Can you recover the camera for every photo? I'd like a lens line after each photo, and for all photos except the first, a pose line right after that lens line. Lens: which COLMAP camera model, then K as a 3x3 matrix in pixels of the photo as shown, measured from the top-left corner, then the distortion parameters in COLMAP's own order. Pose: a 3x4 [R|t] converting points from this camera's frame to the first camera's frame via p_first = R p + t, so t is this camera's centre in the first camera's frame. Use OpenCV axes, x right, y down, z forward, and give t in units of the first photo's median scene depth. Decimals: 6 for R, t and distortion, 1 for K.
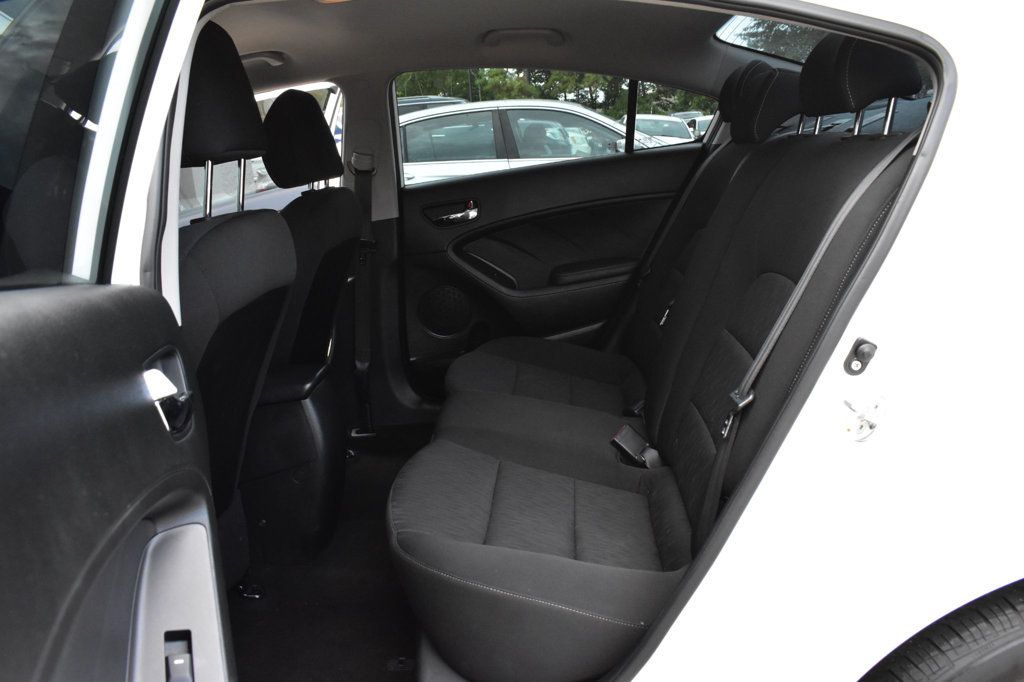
lens RADIAL K [[823.0, 0, 512.0], [0, 823.0, 341.0], [0, 0, 1]] dist [-0.093678, 0.003905]
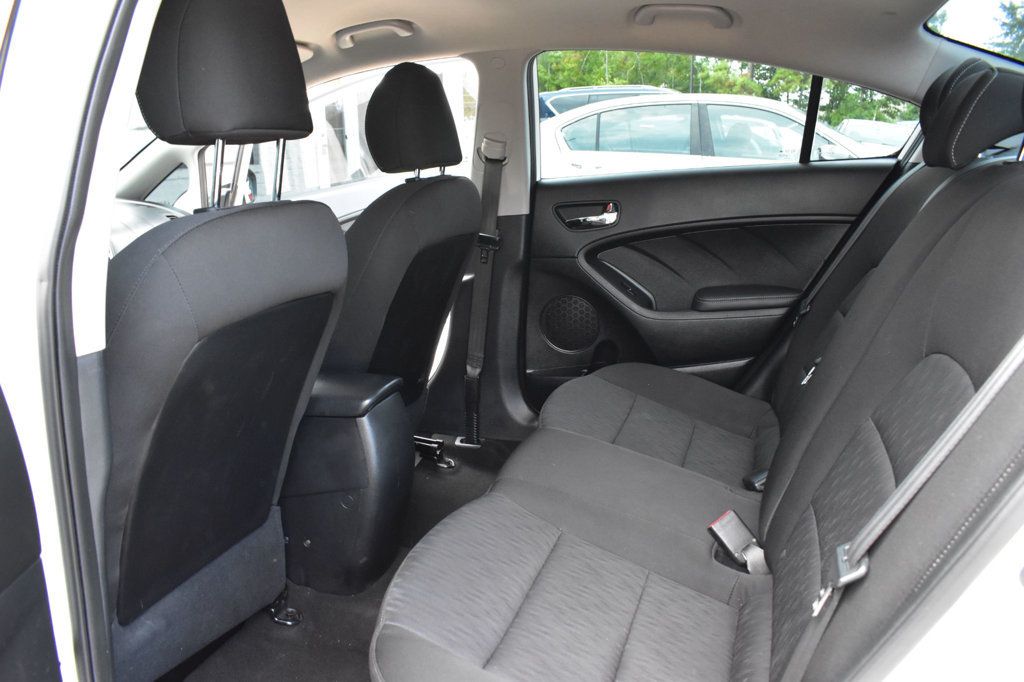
lens RADIAL K [[797.3, 0, 512.0], [0, 797.3, 341.0], [0, 0, 1]] dist [-0.096007, 0.012046]
pose [[0.964132, 0.127480, -0.232805, 0.065732], [-0.122161, 0.991813, 0.037187, -0.044516], [0.235640, -0.007414, 0.971812, 0.153674]]
